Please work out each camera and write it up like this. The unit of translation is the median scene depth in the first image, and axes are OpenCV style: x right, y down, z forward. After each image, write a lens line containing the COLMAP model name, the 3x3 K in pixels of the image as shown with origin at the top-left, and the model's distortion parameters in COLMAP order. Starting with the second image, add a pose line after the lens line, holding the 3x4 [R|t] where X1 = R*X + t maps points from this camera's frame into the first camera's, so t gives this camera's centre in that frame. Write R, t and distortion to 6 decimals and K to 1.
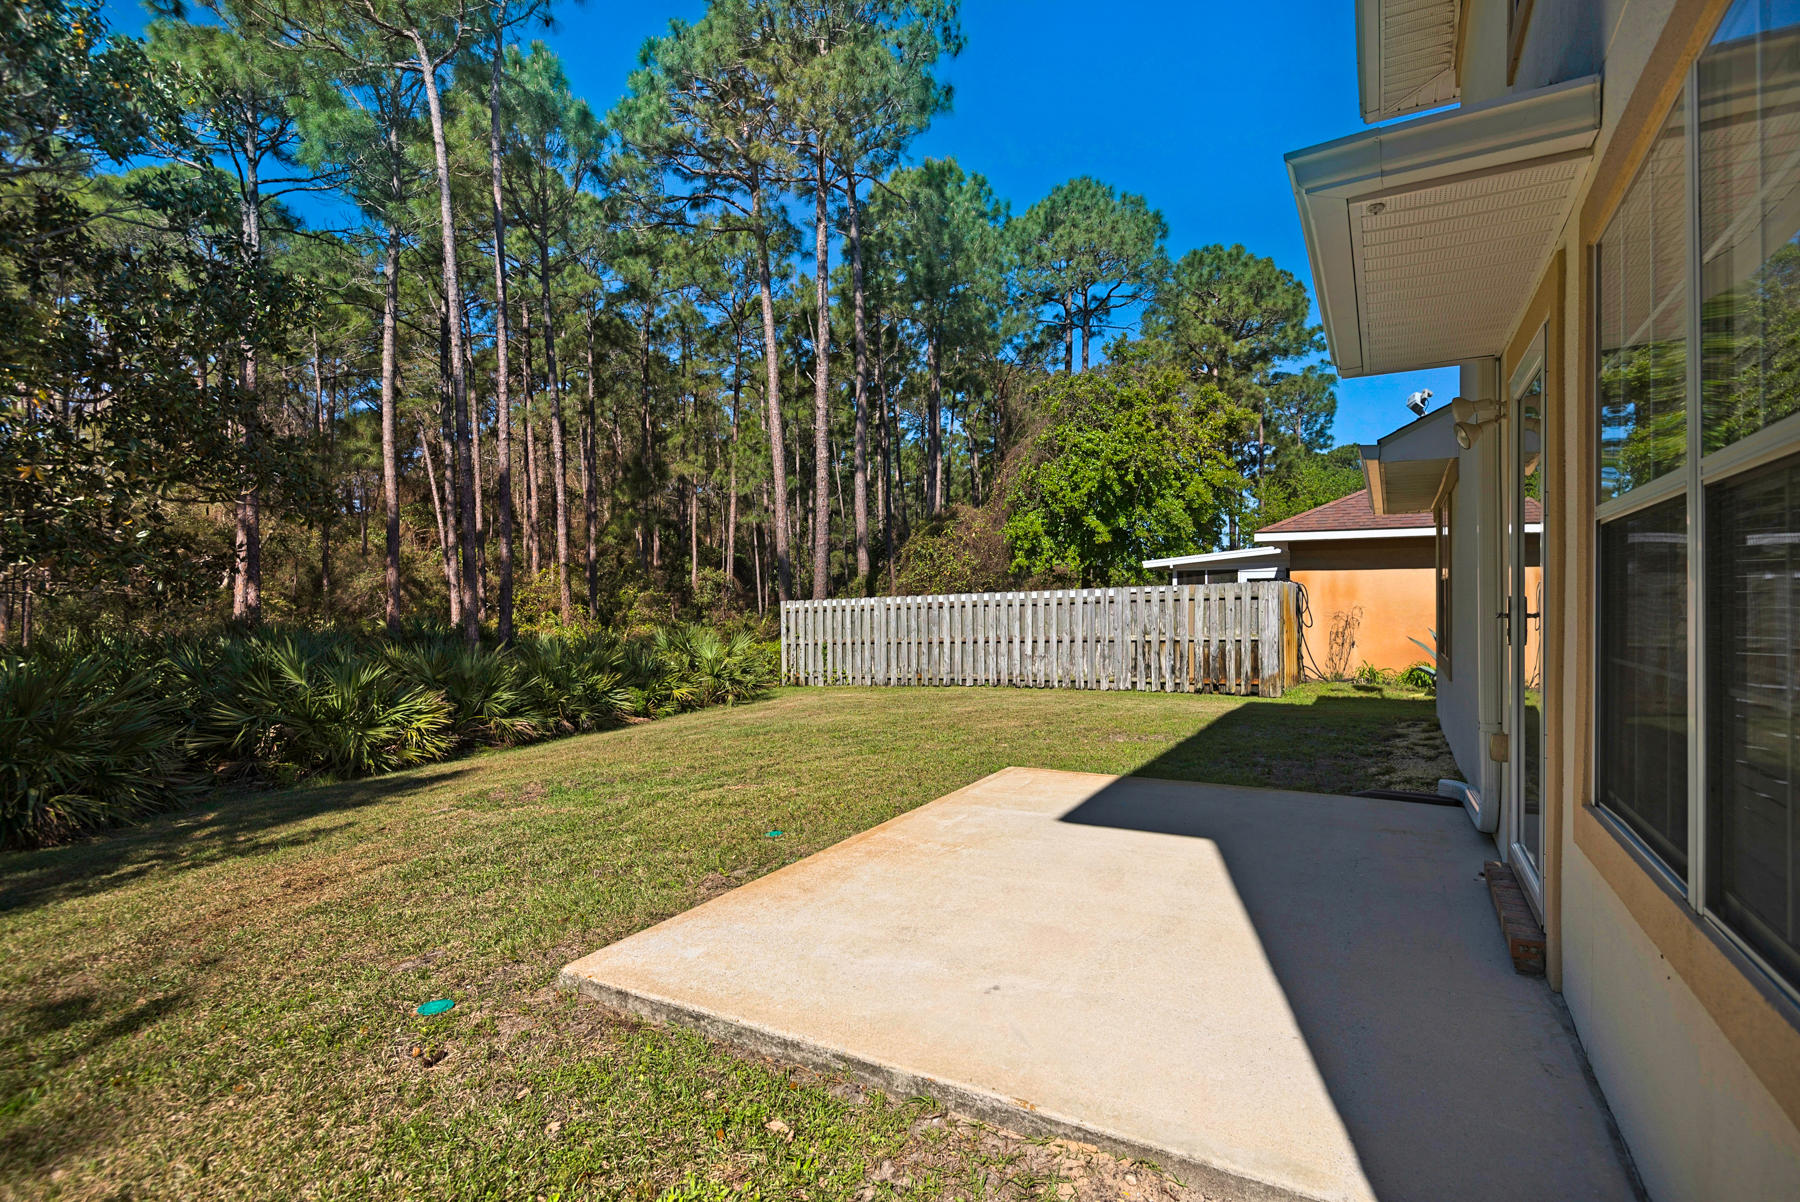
lens RADIAL K [[854.4, 0, 915.5], [0, 854.4, 607.0], [0, 0, 1]] dist [0.010579, 0.000092]
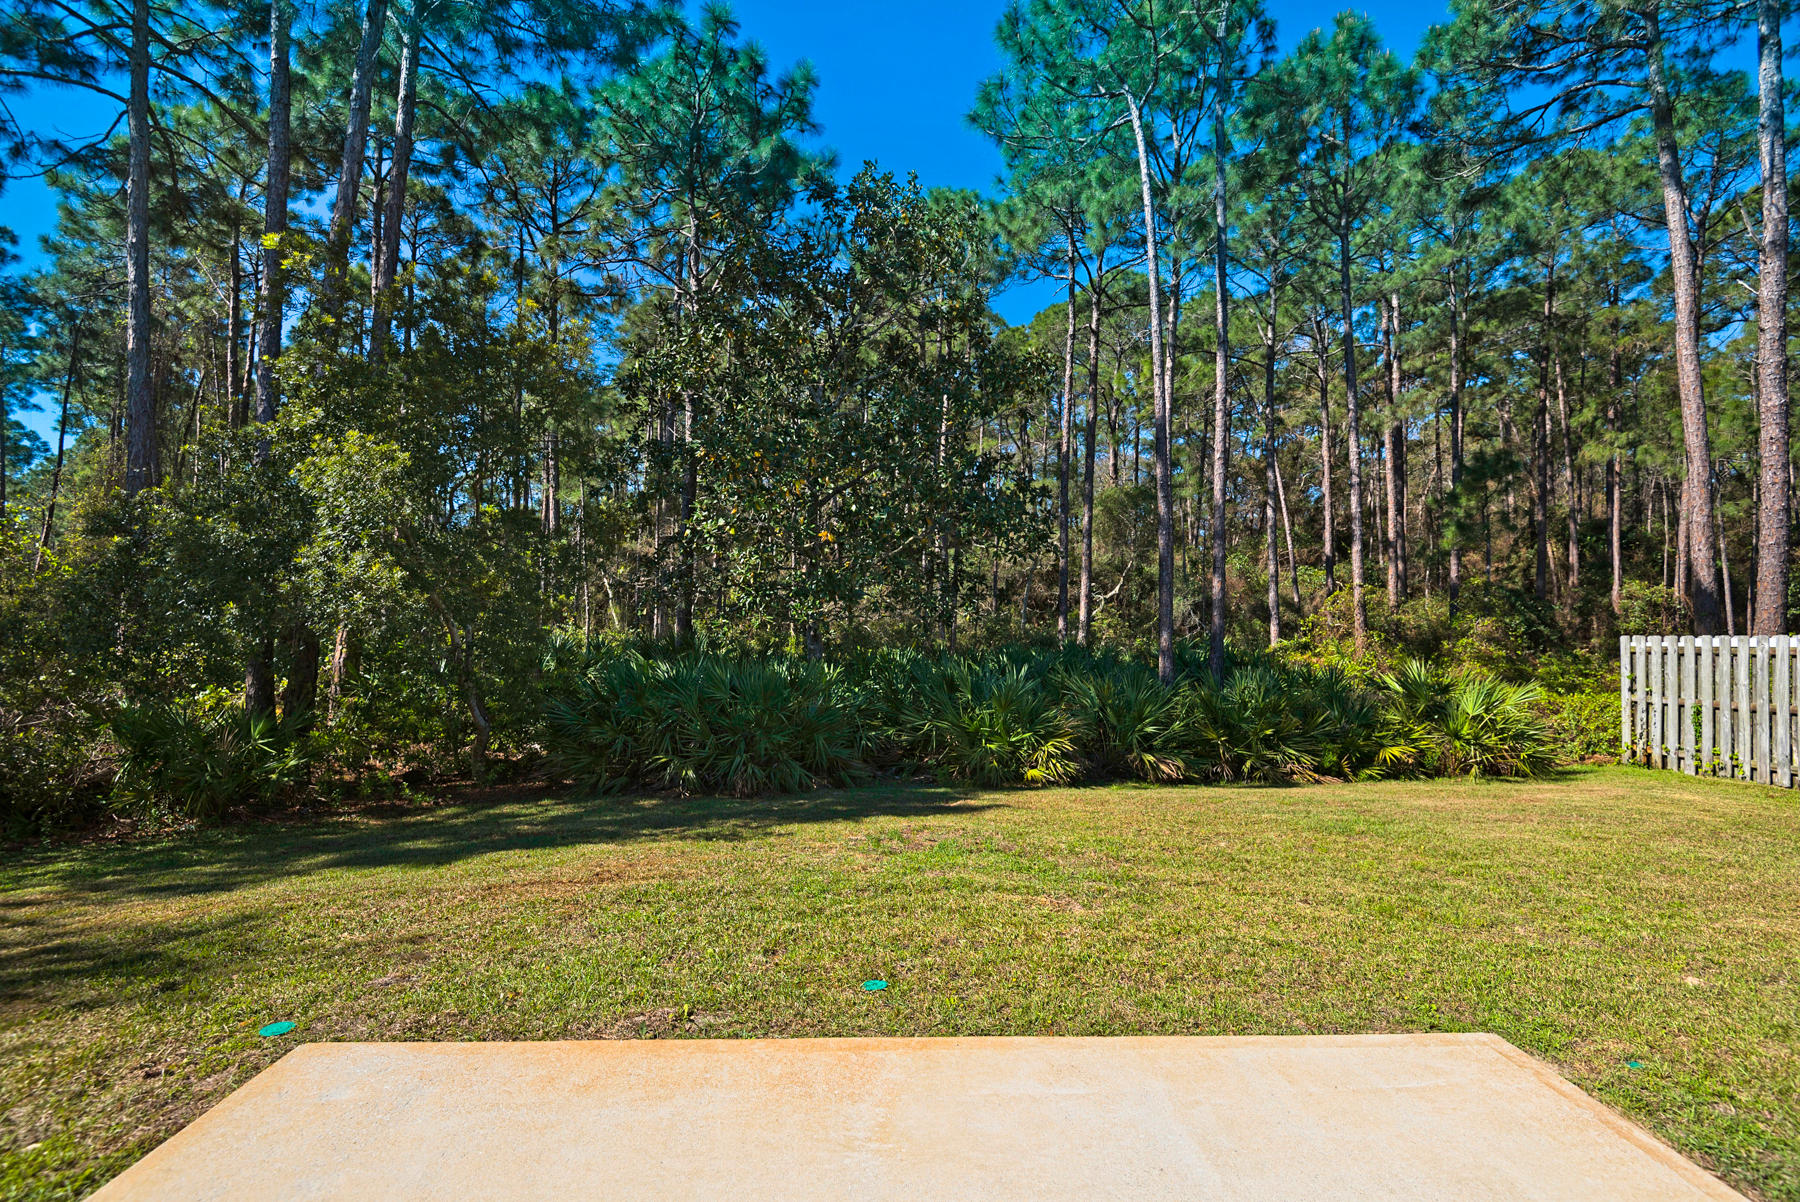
lens RADIAL K [[854.4, 0, 902.3], [0, 854.4, 601.6], [0, 0, 1]] dist [0.010579, 0.000092]
pose [[0.529062, -0.001367, -0.848582, 0.122043], [-0.020323, 0.999691, -0.014281, -0.013576], [0.848340, 0.024801, 0.528871, 0.165675]]
